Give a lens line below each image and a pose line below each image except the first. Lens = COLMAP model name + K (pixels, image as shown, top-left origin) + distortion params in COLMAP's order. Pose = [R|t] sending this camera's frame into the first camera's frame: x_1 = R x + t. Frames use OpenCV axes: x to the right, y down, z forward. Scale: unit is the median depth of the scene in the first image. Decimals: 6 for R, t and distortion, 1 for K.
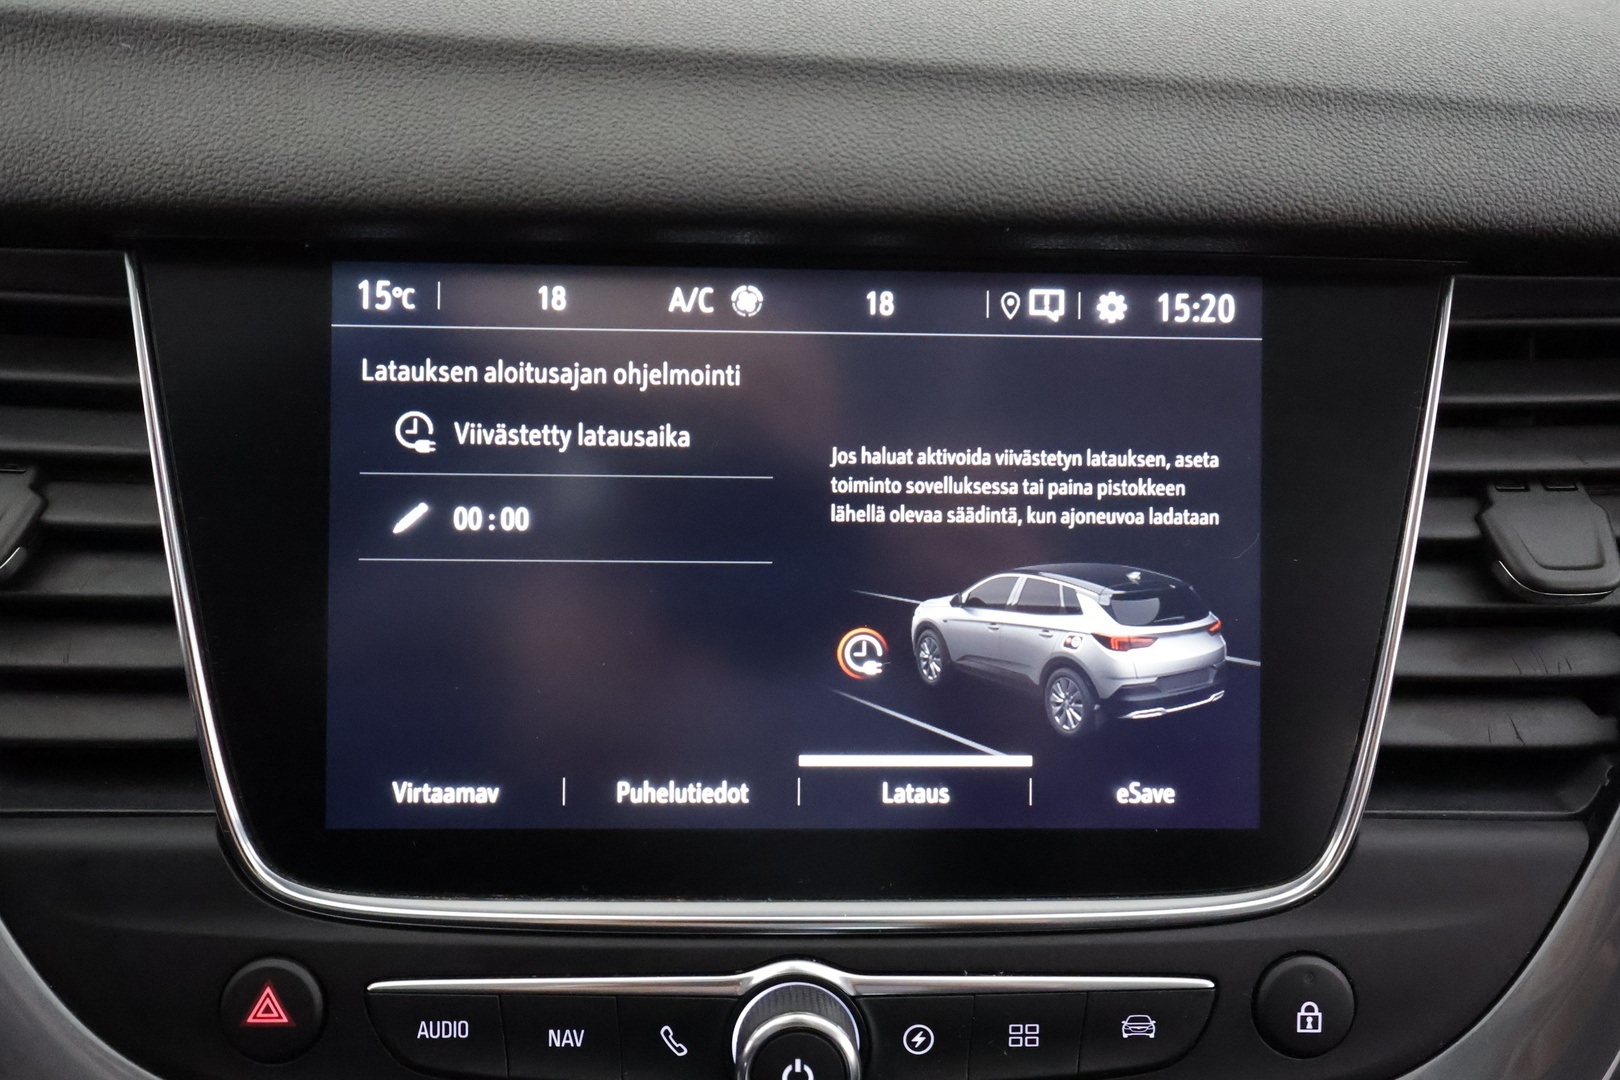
lens RADIAL K [[1099.9, 0, 814.3], [0, 1099.9, 536.4], [0, 0, 1]] dist [0.006263, -0.002883]
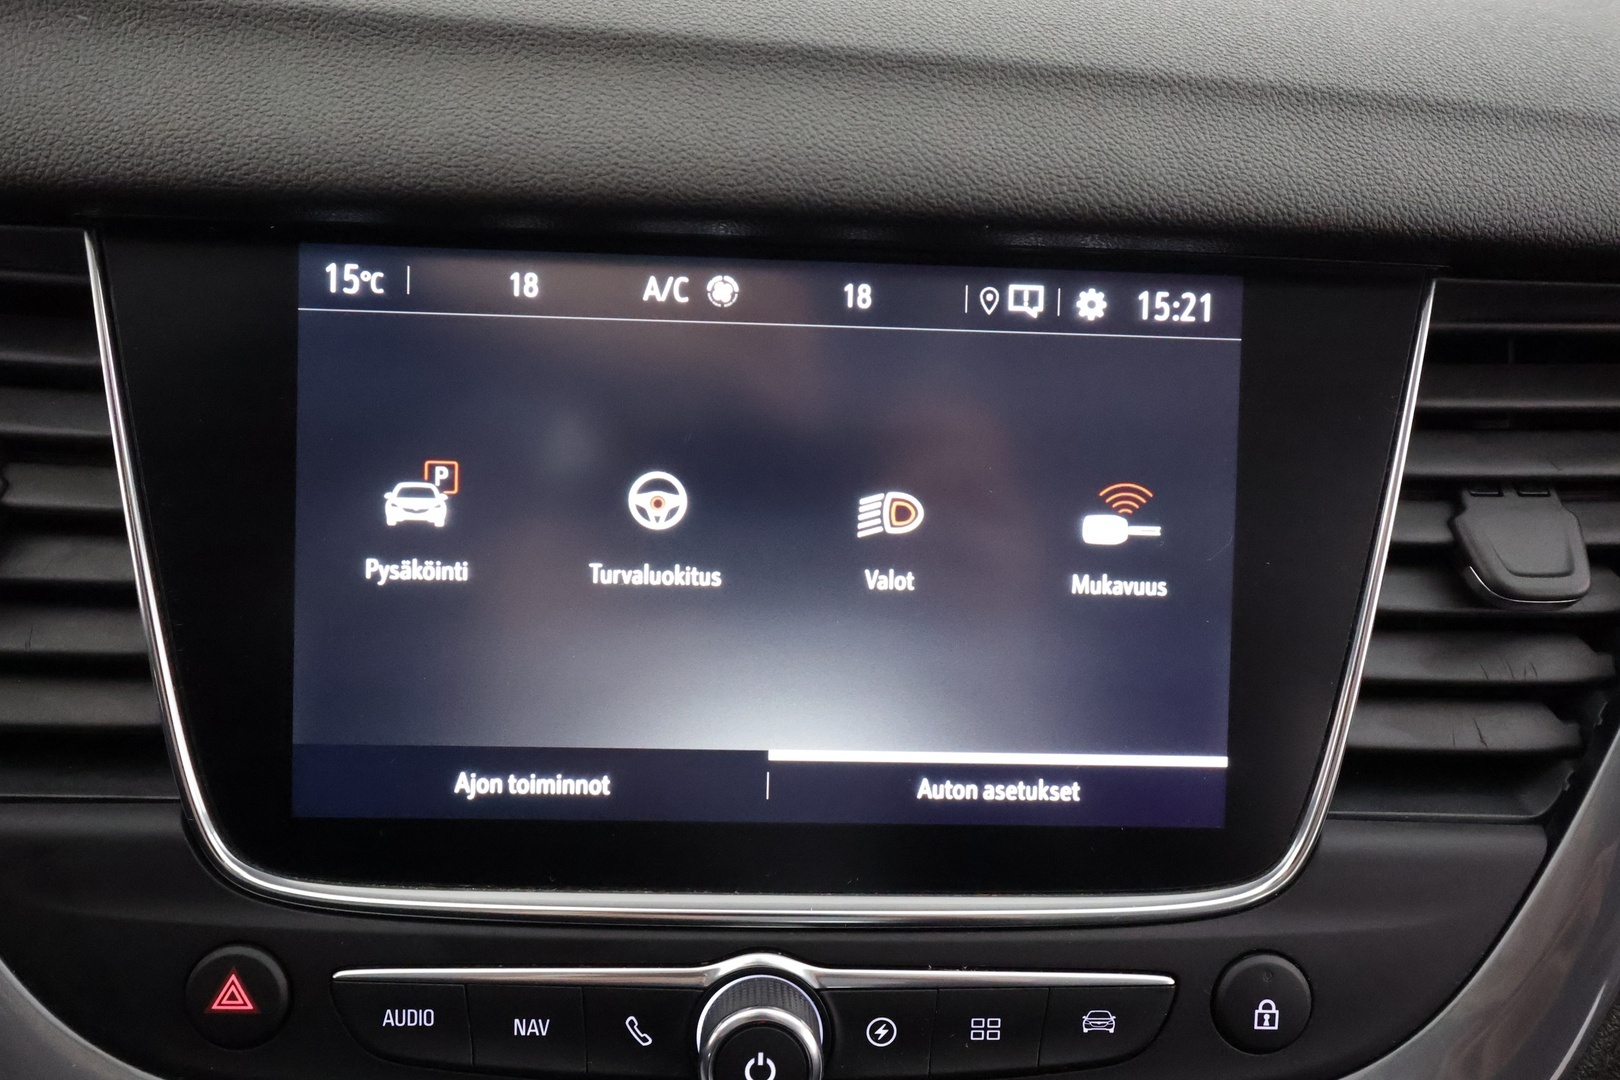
lens RADIAL K [[1099.9, 0, 815.7], [0, 1099.9, 534.3], [0, 0, 1]] dist [0.006263, -0.002883]
pose [[0.999776, 0.016581, 0.013187, 0.013332], [-0.017025, 0.999267, 0.034284, -0.032945], [-0.012609, -0.034501, 0.999325, 0.006750]]
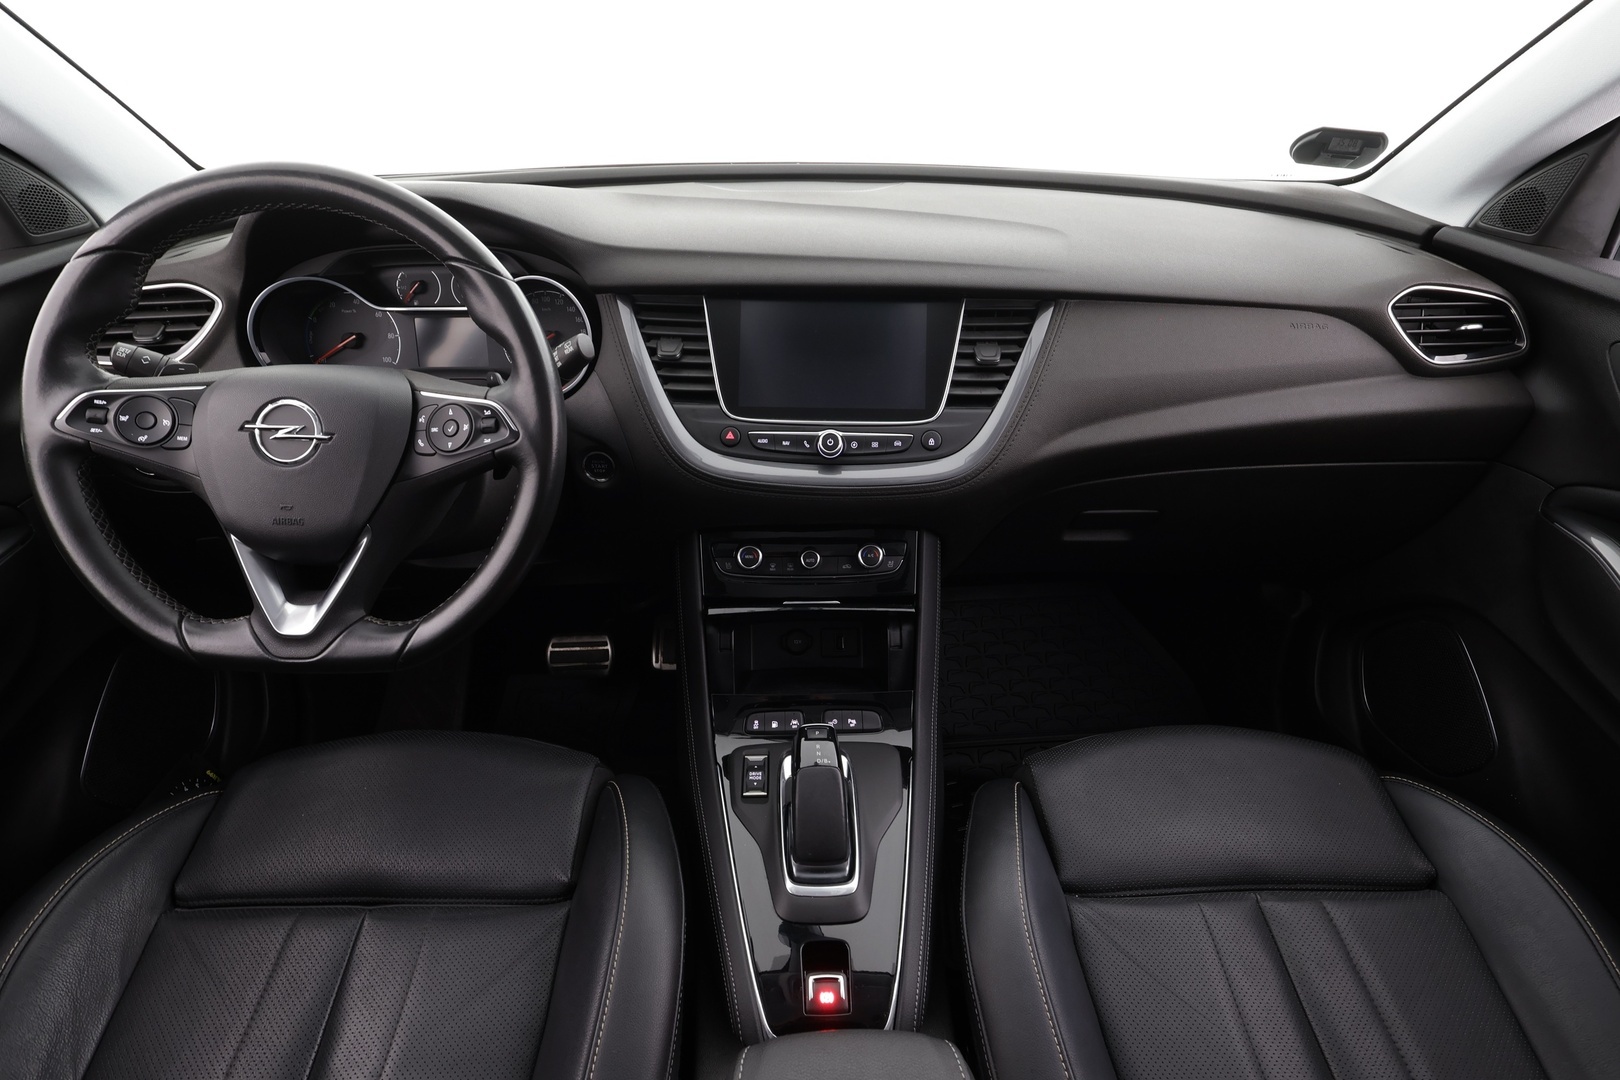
lens RADIAL K [[796.2, 0, 805.7], [0, 796.2, 541.1], [0, 0, 1]] dist [0.001920, 0.000585]
pose [[0.997928, 0.009941, -0.063566, 0.108957], [-0.012621, 0.999042, -0.041911, 1.057399], [0.063089, 0.042626, 0.997097, -2.686536]]
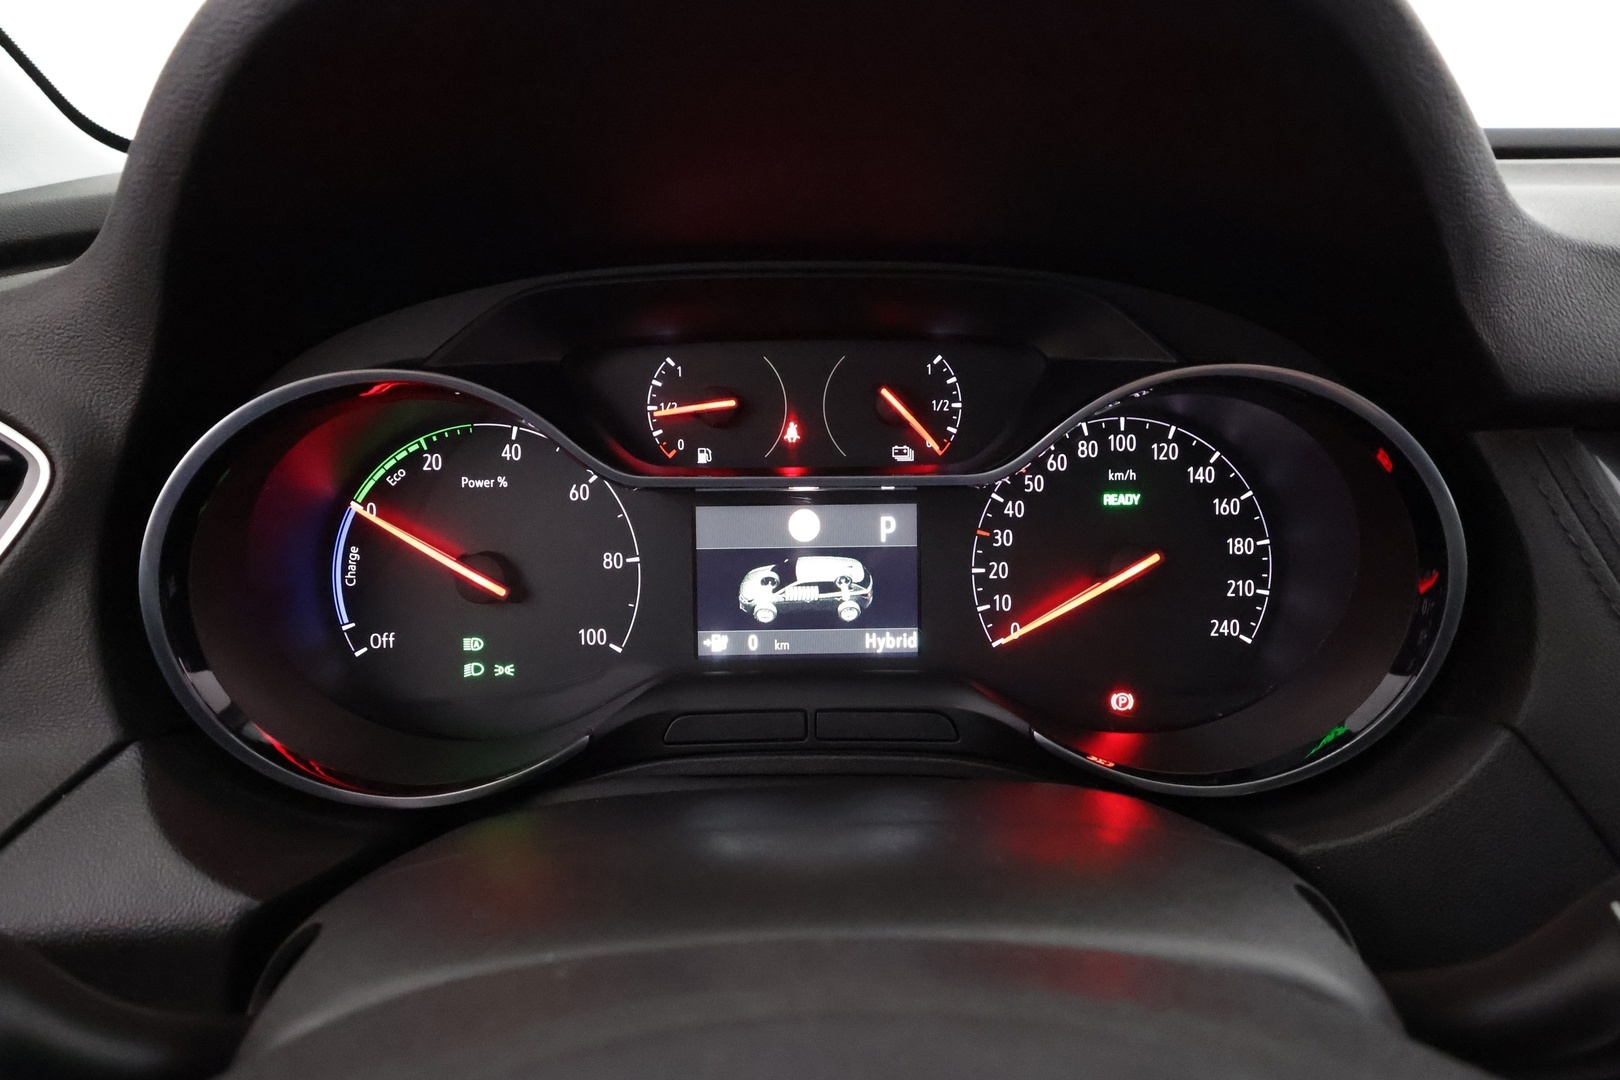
lens RADIAL K [[1037.3, 0, 836.9], [0, 1037.3, 556.0], [0, 0, 1]] dist [0.004487, 0.001976]
pose [[0.996944, -0.000539, -0.078112, -1.839421], [-0.015996, 0.977377, -0.210900, 0.175947], [0.076458, 0.211505, 0.974382, -0.303884]]
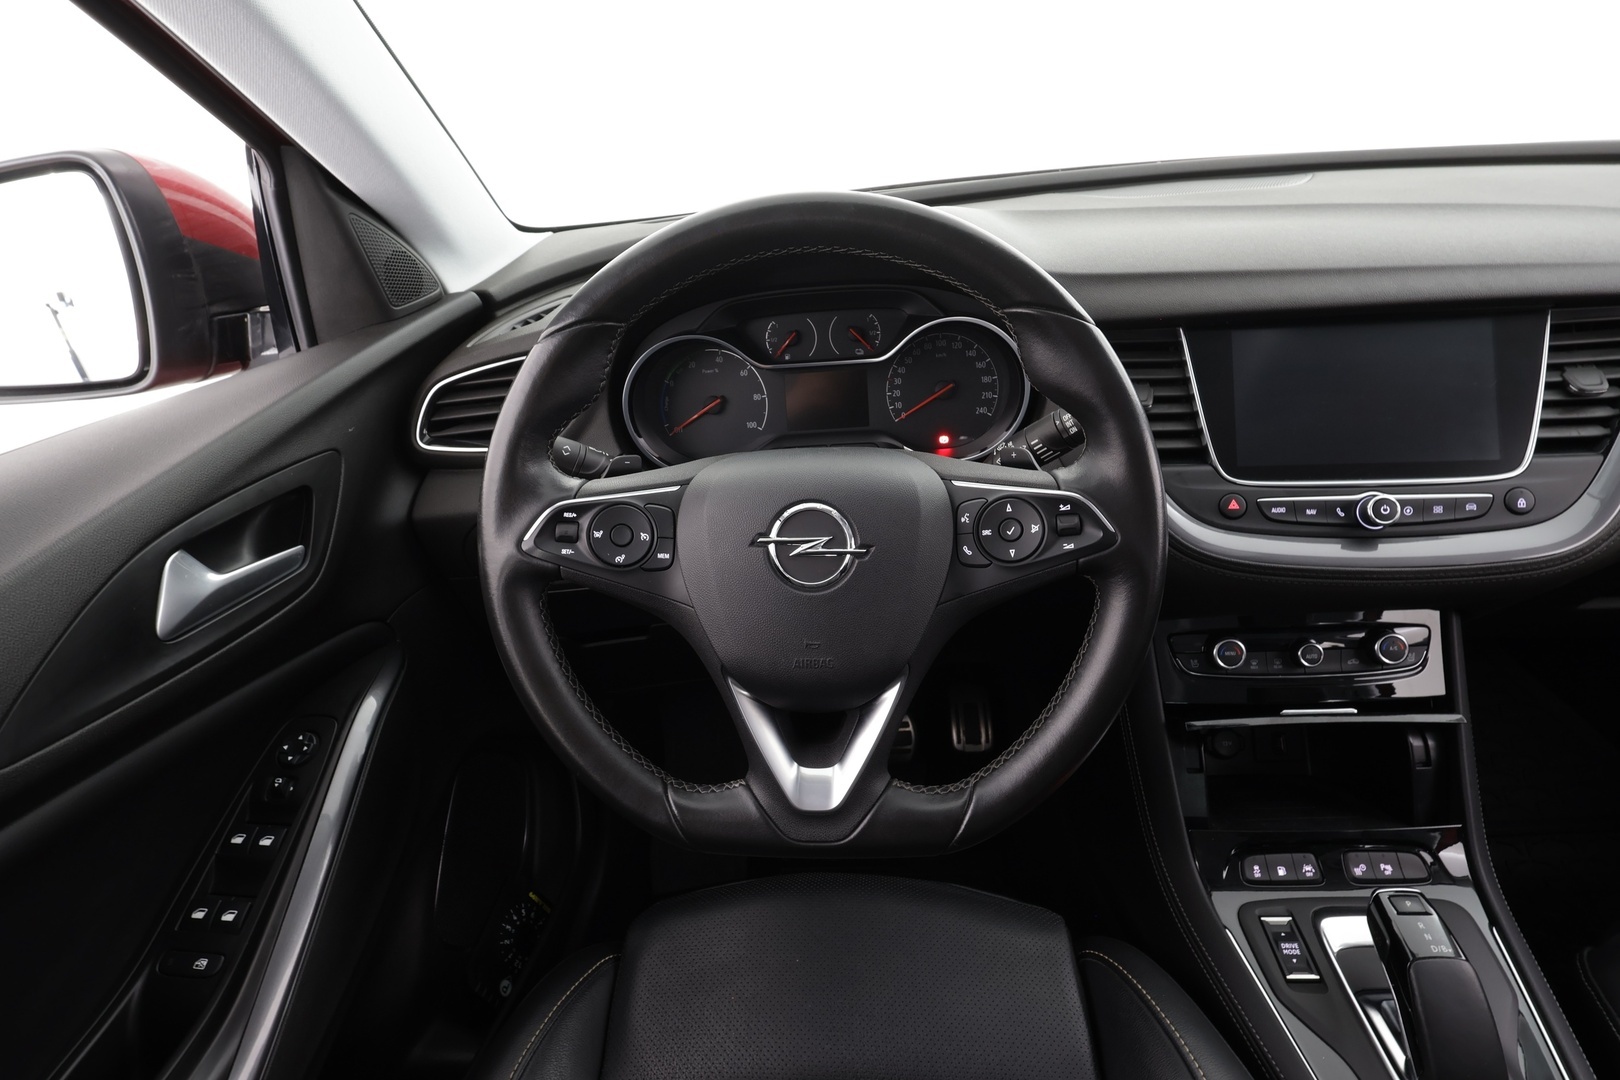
lens RADIAL K [[796.2, 0, 812.3], [0, 796.2, 545.4], [0, 0, 1]] dist [0.001920, 0.000585]
pose [[0.985362, -0.024590, -0.168695, -1.502909], [0.014651, 0.998096, -0.059908, 0.712469], [0.169847, 0.056559, 0.983846, -2.116598]]
